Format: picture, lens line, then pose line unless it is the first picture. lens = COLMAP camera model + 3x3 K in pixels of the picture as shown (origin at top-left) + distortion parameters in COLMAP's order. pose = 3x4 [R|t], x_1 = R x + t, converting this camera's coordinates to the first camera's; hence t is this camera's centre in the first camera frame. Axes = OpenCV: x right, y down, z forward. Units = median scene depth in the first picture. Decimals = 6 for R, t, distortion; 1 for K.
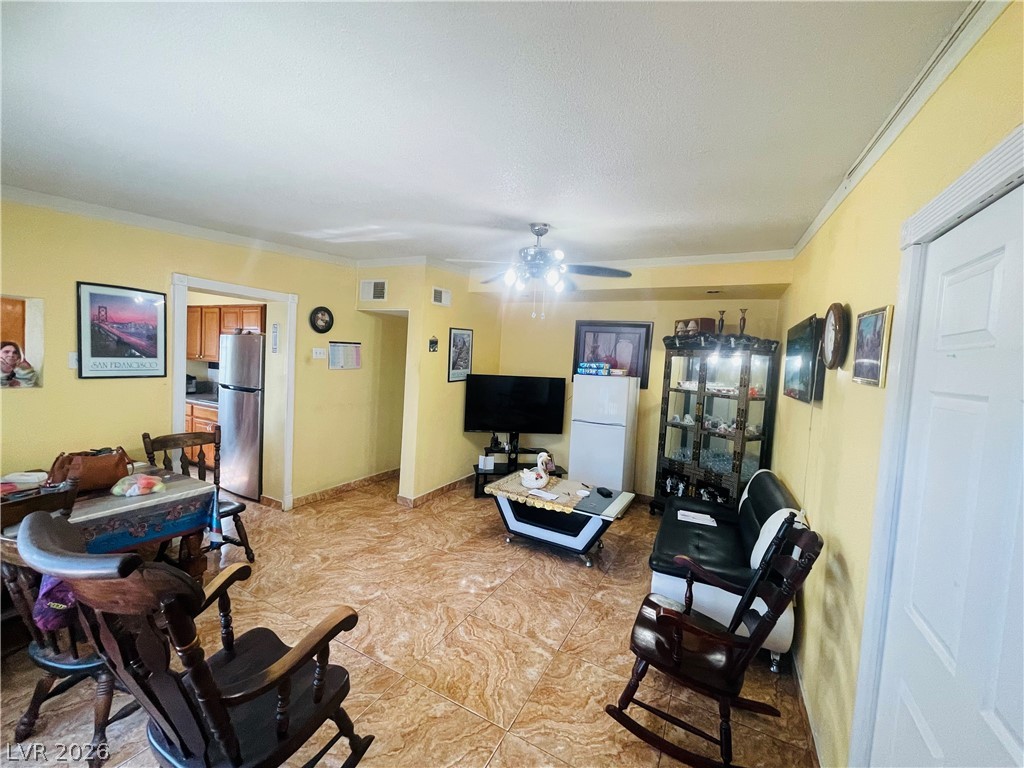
lens RADIAL K [[415.0, 0, 512.8], [0, 415.0, 380.5], [0, 0, 1]] dist [-0.003184, -0.000296]
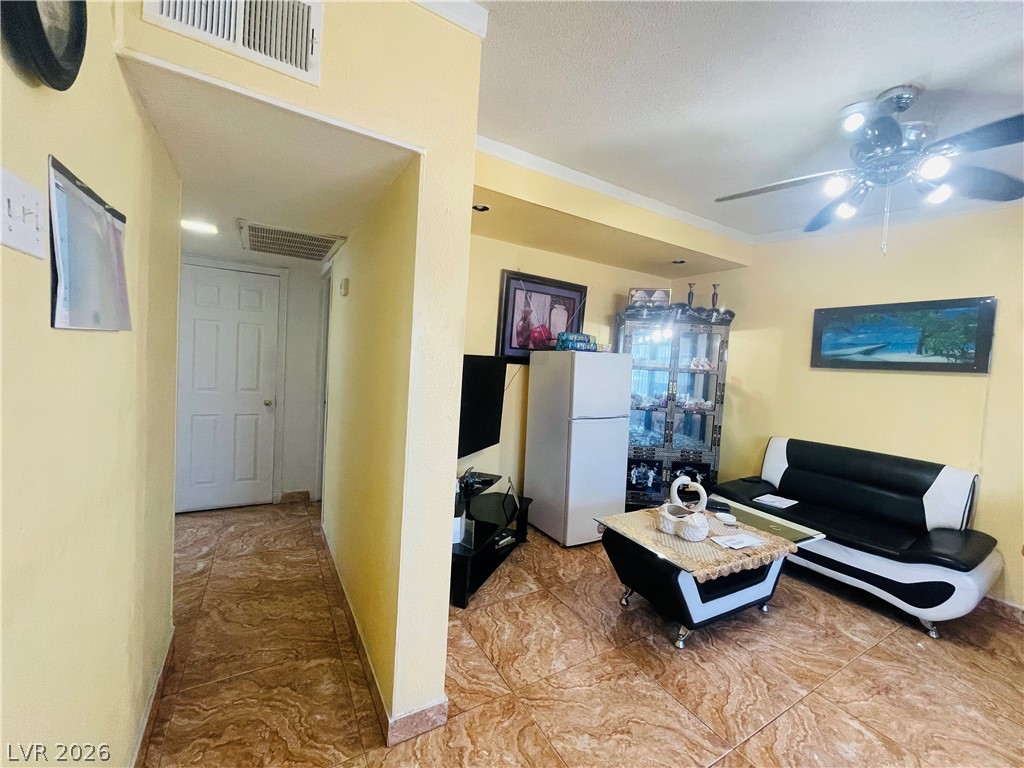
lens RADIAL K [[415.0, 0, 512.8], [0, 415.0, 380.5], [0, 0, 1]] dist [-0.003184, -0.000296]
pose [[0.523800, -0.065388, 0.849328, -0.505393], [0.018800, 0.997694, 0.065217, -0.013073], [-0.851634, -0.018193, 0.523821, 0.780499]]
